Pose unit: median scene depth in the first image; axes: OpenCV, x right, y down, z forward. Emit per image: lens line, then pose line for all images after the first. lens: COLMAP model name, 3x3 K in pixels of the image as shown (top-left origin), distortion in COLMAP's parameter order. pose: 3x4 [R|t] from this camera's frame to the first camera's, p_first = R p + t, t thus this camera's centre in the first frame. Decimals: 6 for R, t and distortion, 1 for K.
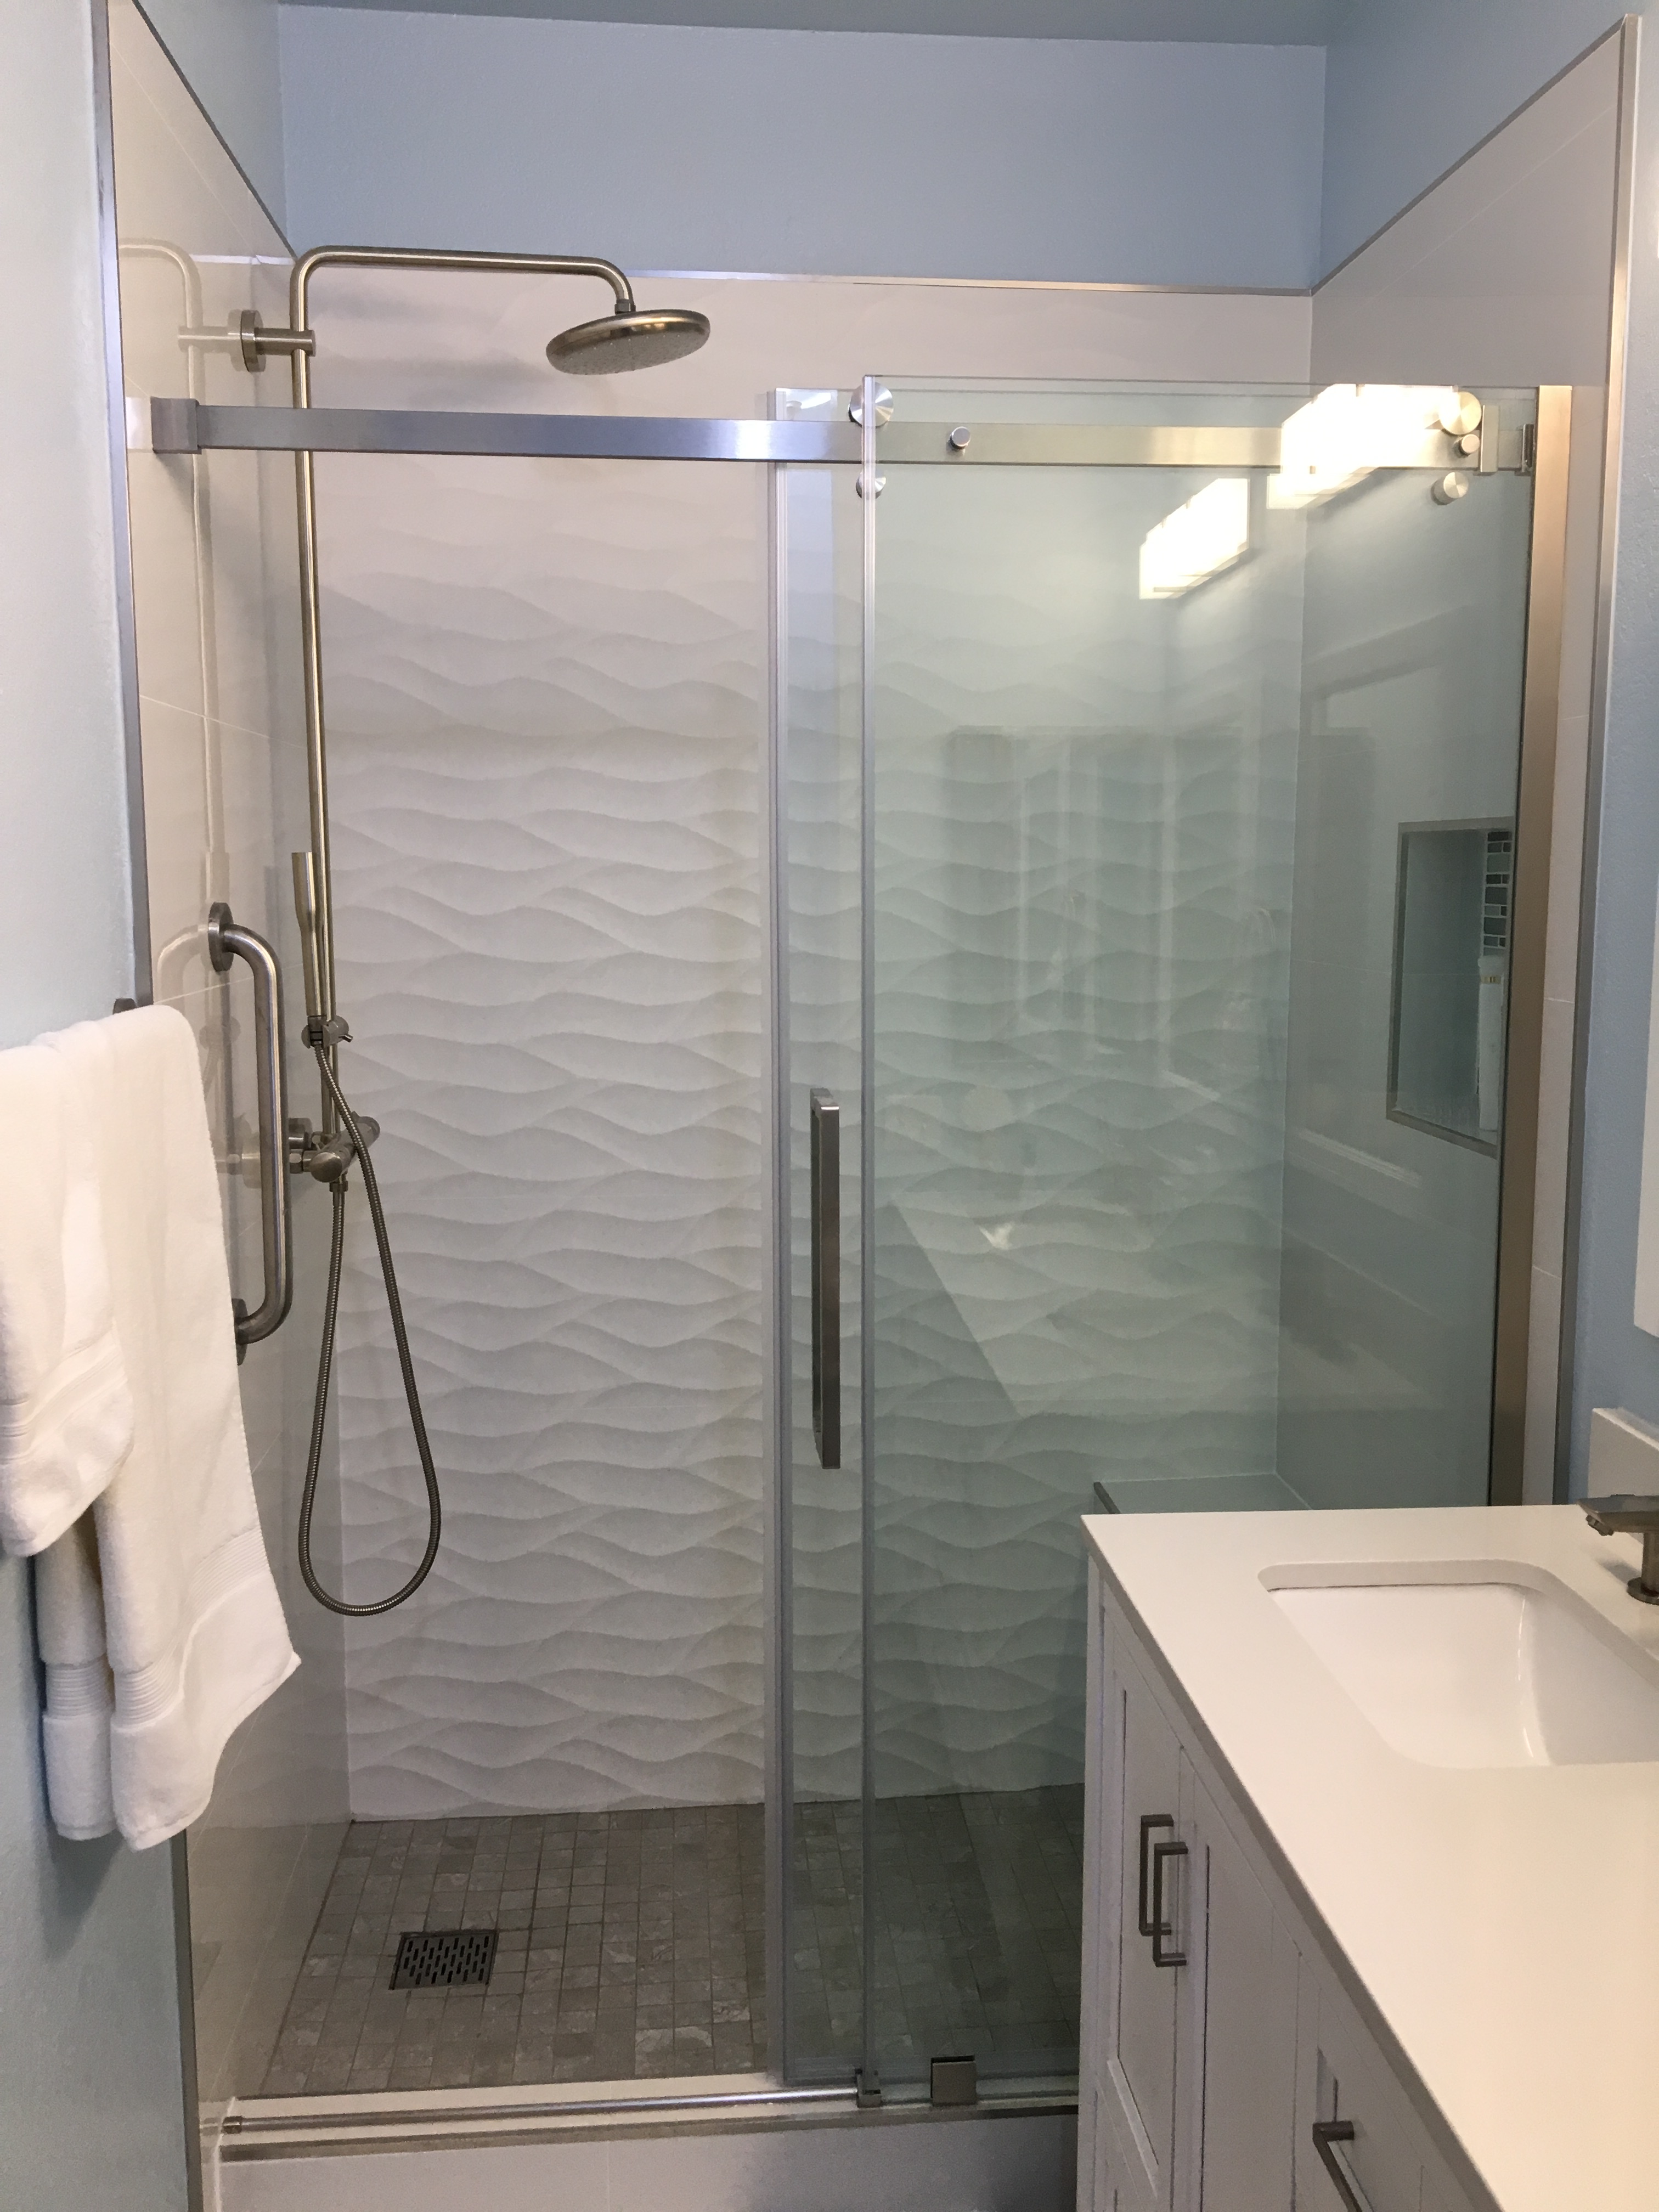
lens RADIAL K [[1872.9, 0, 829.5], [0, 1872.9, 1106.0], [0, 0, 1]] dist [0.067299, -0.080366]
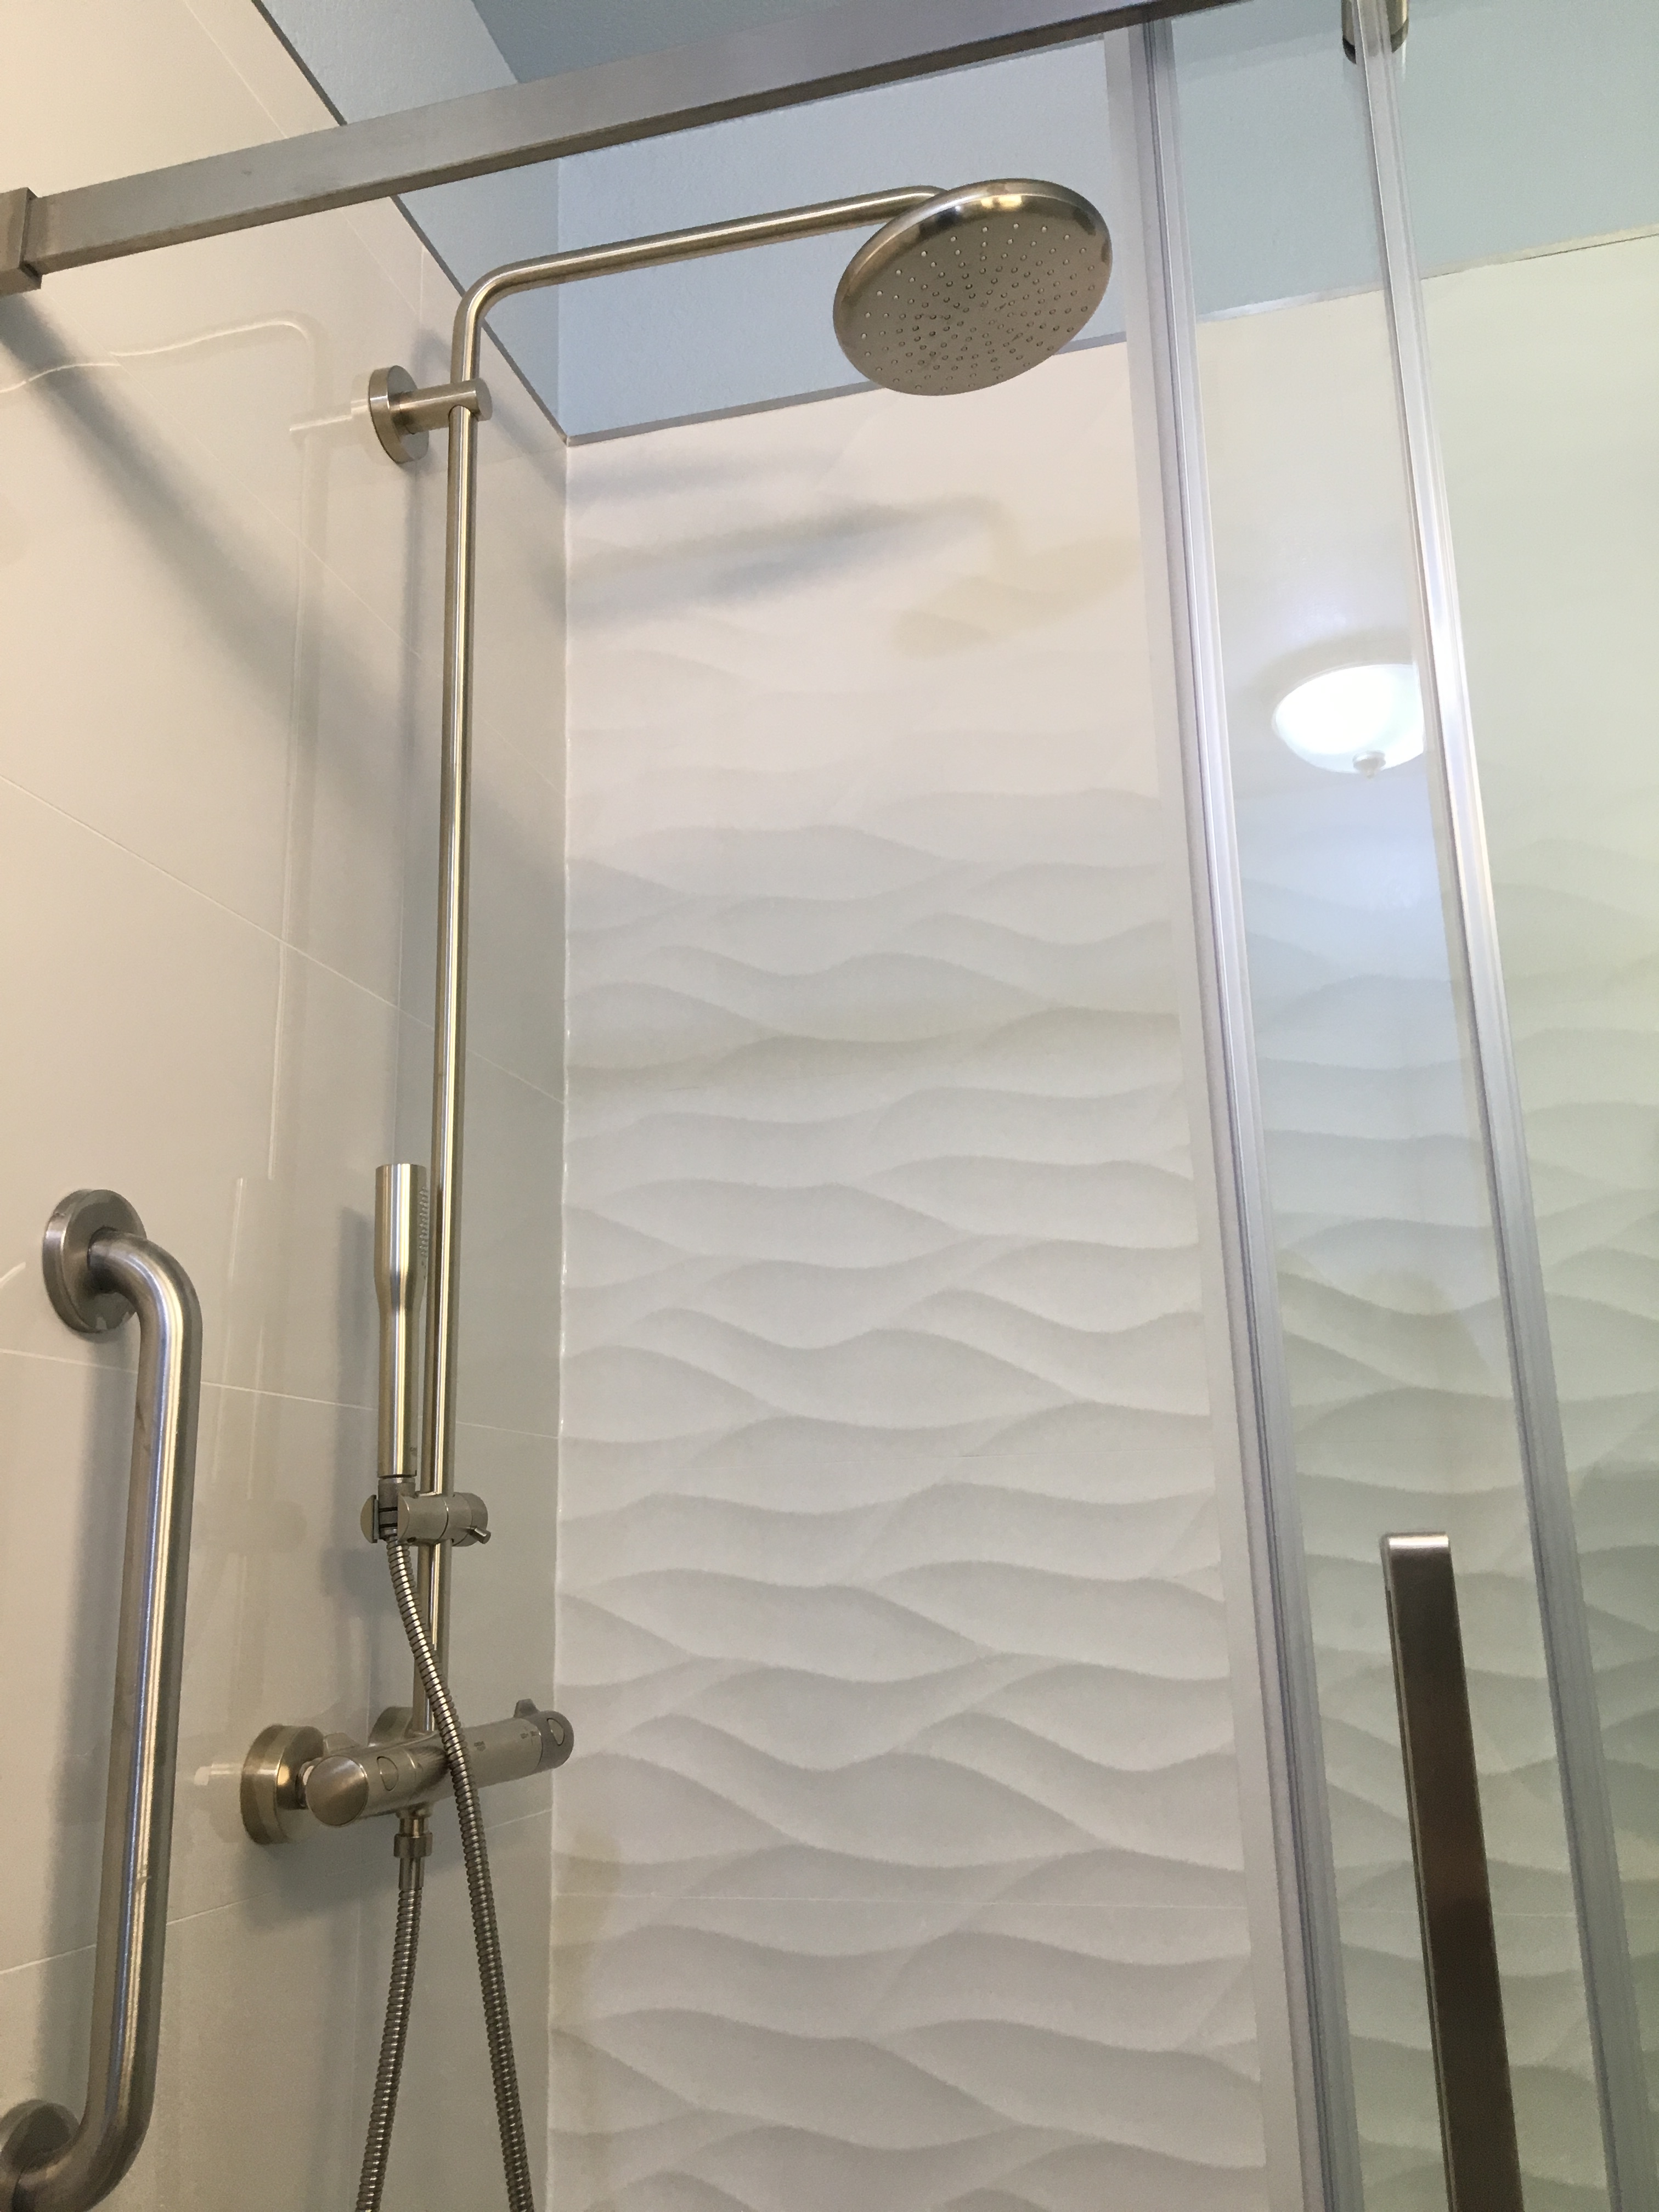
lens RADIAL K [[1872.9, 0, 829.5], [0, 1872.9, 1106.0], [0, 0, 1]] dist [0.067299, -0.080366]
pose [[0.939062, -0.108712, -0.326104, 0.013045], [-0.017728, 0.932095, -0.361781, 0.036255], [0.343290, 0.345516, 0.873368, 0.504280]]
